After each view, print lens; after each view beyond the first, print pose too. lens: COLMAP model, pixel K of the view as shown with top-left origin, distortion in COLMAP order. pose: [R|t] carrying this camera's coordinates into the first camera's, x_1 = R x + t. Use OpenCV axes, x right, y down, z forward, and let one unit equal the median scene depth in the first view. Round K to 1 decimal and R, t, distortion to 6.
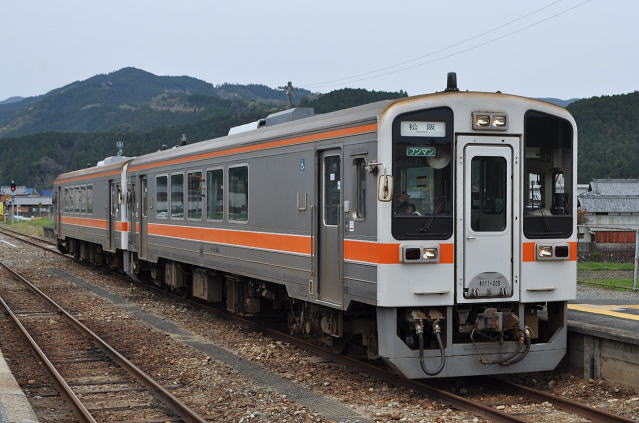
lens RADIAL K [[1092.6, 0, 320.1], [0, 1092.6, 211.8], [0, 0, 1]] dist [0.032463, 0.000000]
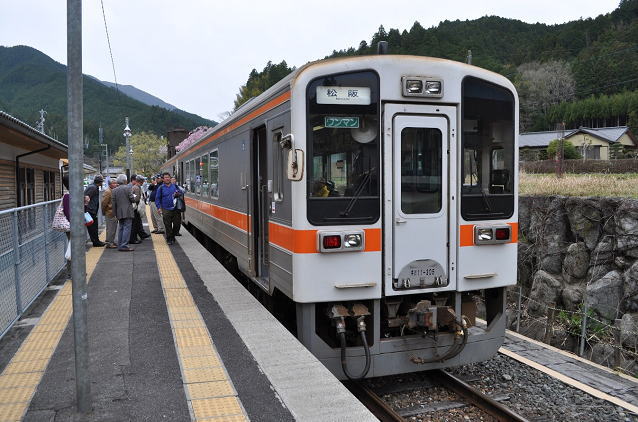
lens RADIAL K [[558.4, 0, 315.2], [0, 558.4, 212.7], [0, 0, 1]] dist [-0.078654, -0.003041]
pose [[0.998497, -0.007841, -0.054236, 0.093477], [0.010628, 0.998627, 0.051302, -0.006738], [0.053760, -0.051802, 0.997209, 0.551720]]
